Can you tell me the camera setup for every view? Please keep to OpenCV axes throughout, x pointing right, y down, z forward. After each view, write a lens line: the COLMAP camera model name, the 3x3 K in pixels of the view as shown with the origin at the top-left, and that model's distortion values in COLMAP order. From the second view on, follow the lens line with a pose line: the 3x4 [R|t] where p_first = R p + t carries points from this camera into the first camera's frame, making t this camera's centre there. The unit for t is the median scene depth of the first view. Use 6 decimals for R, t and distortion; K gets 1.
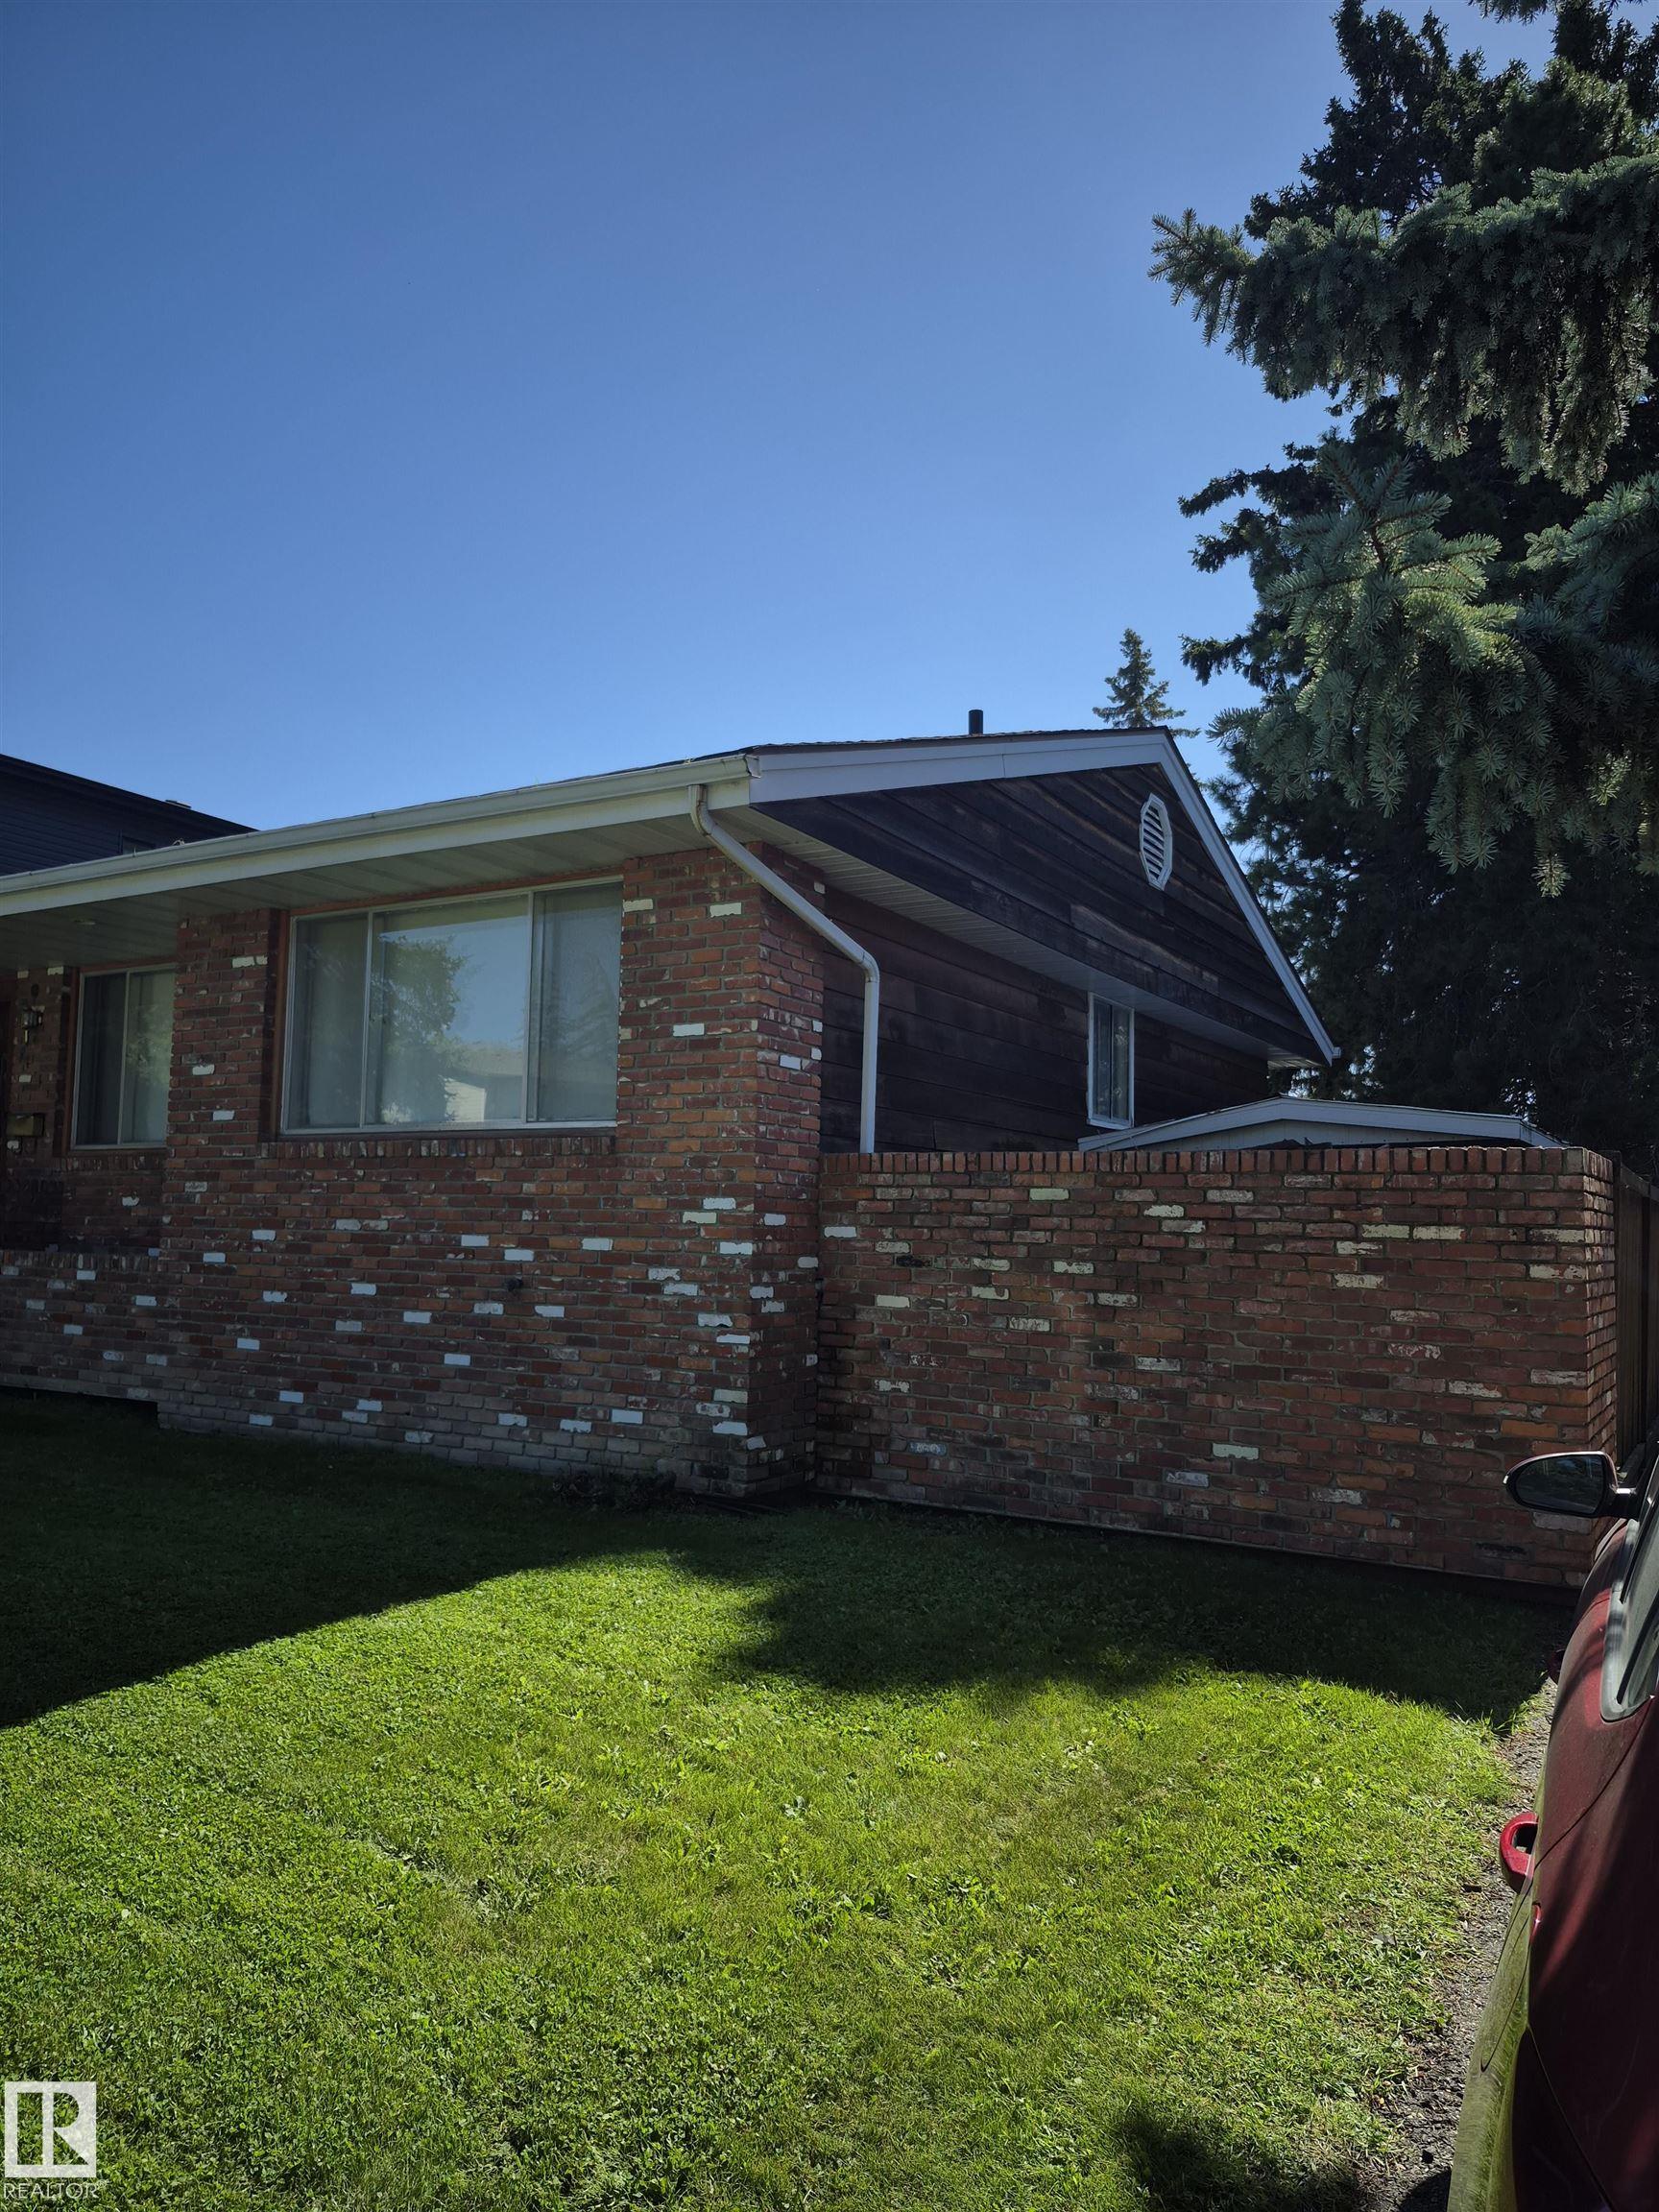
lens RADIAL K [[1551.1, 0, 829.5], [0, 1551.1, 1106.0], [0, 0, 1]] dist [0.141993, -0.239079]
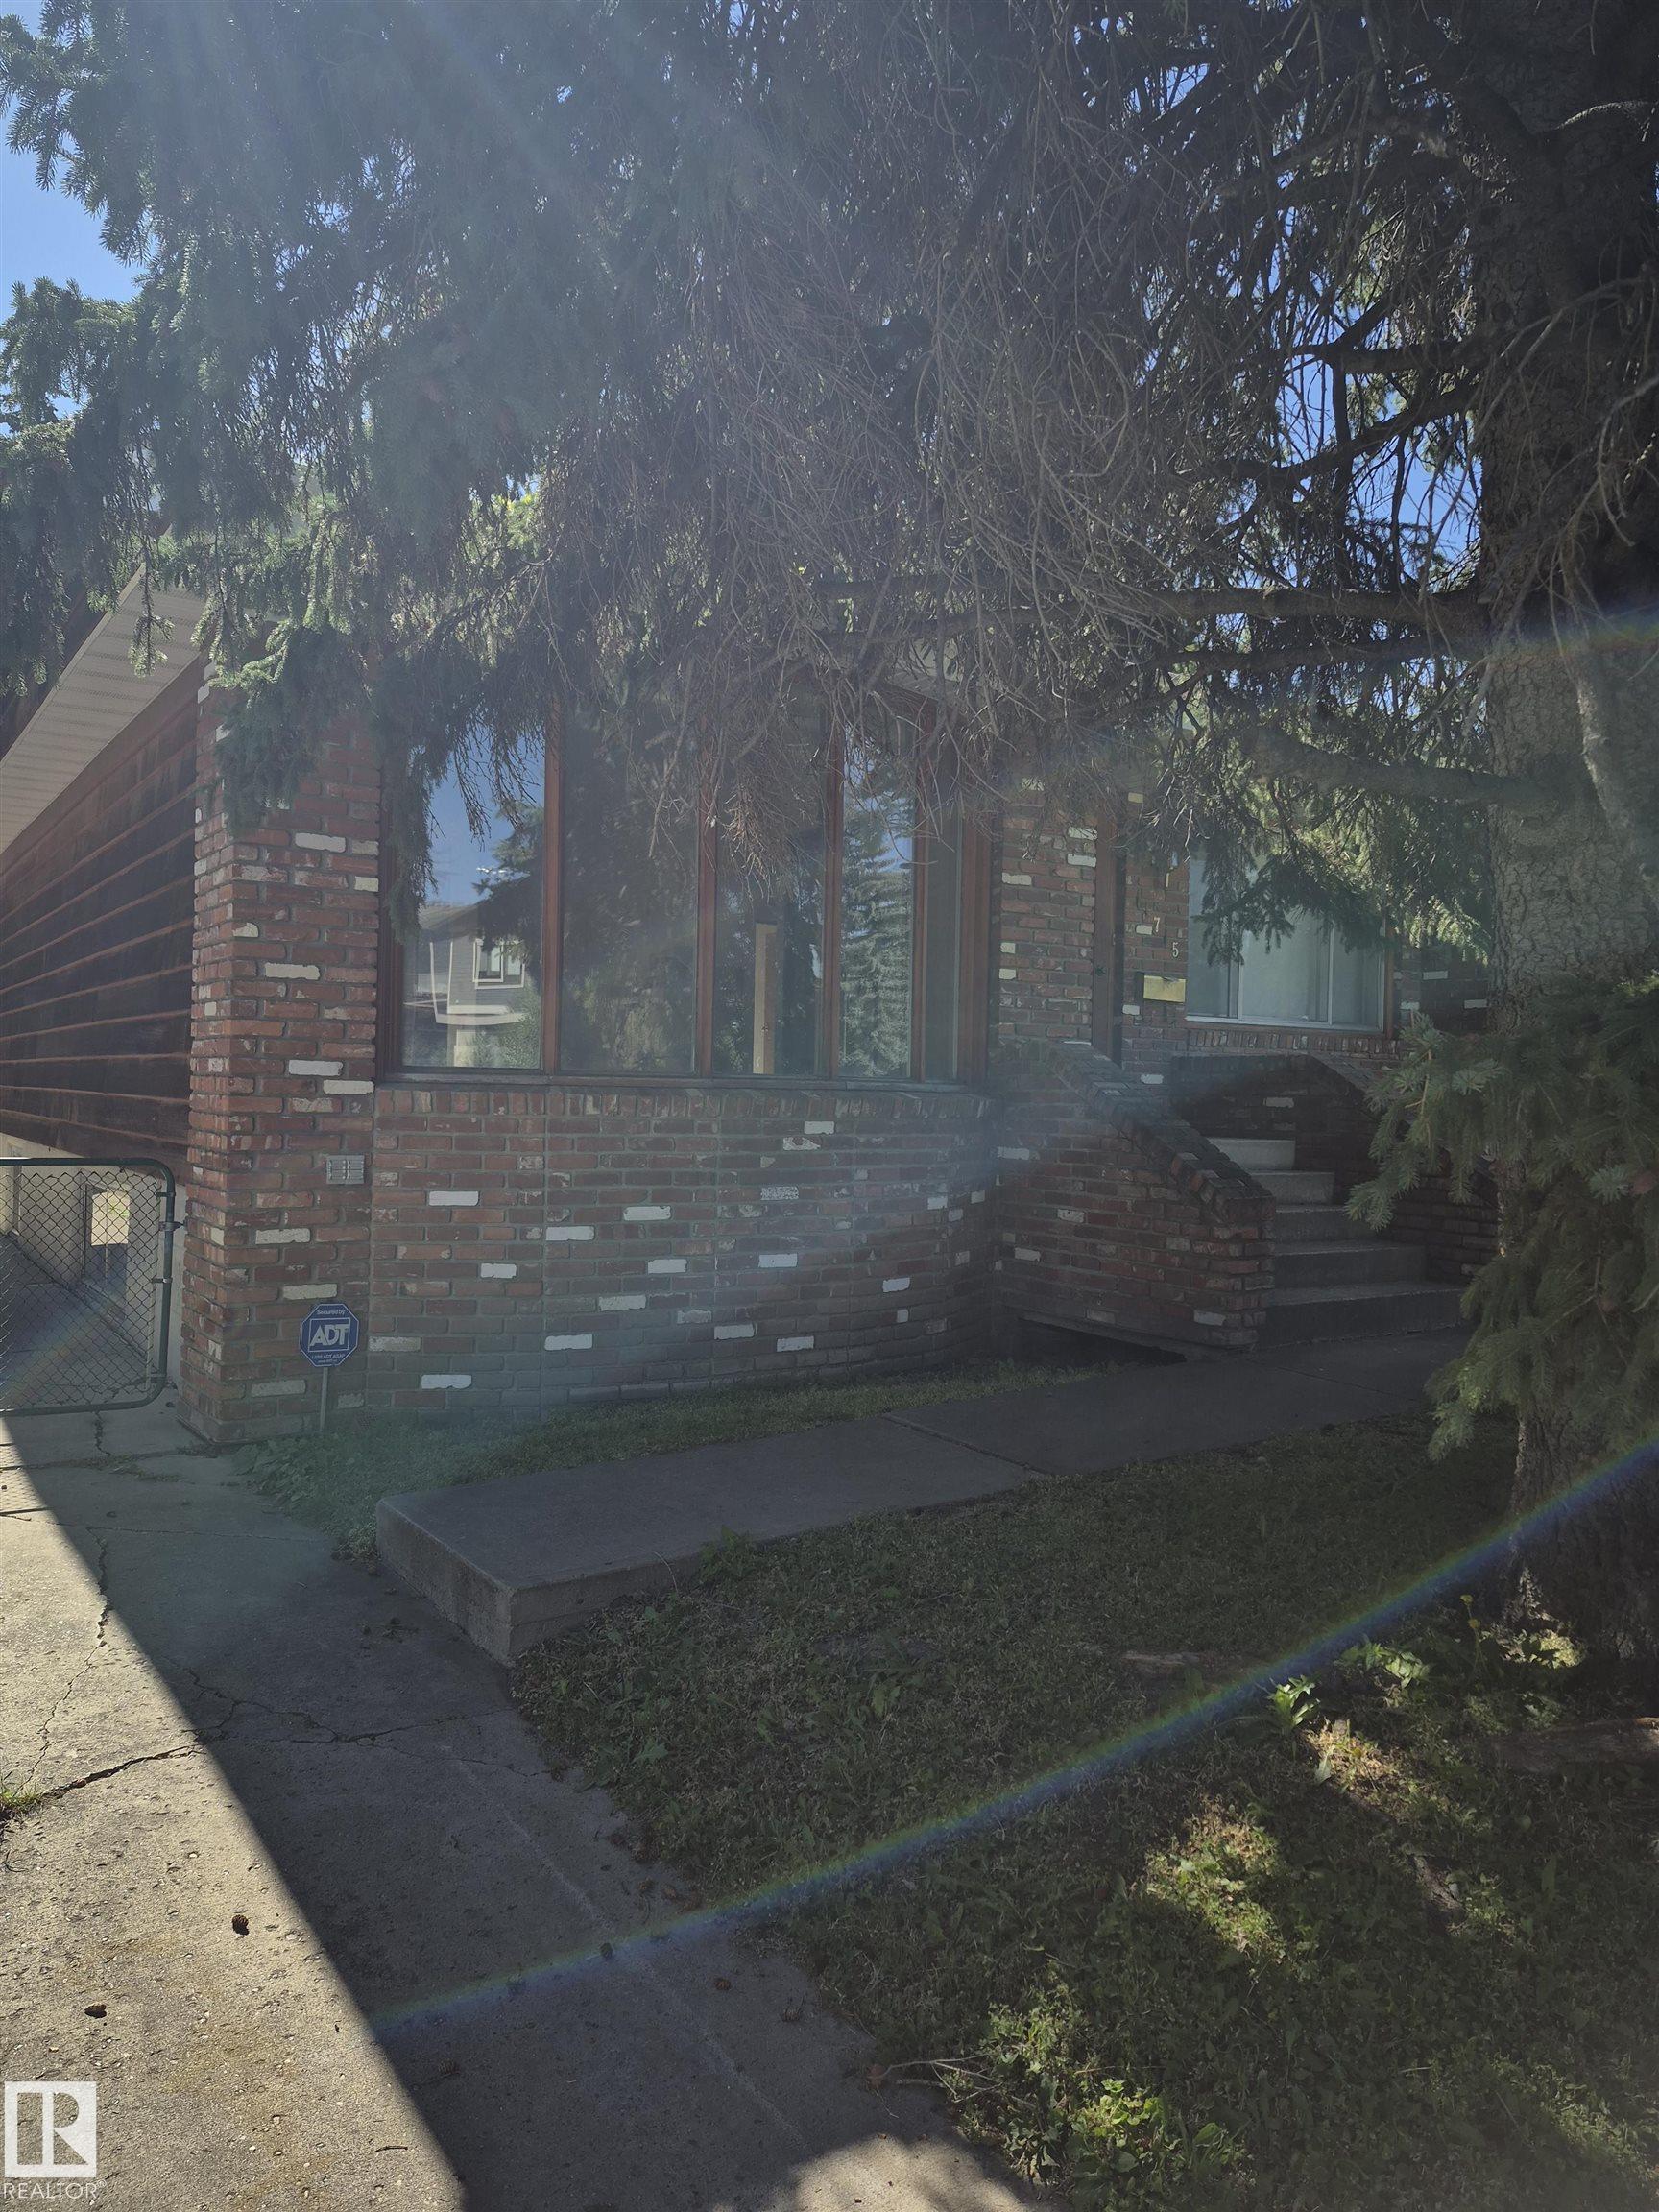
lens RADIAL K [[1541.1, 0, 806.4], [0, 1541.1, 1098.4], [0, 0, 1]] dist [0.122683, -0.183604]
pose [[0.426849, -0.015625, 0.904188, -1.802260], [-0.084696, 0.994765, 0.057173, 0.053235], [-0.900348, -0.100985, 0.423292, 1.106451]]
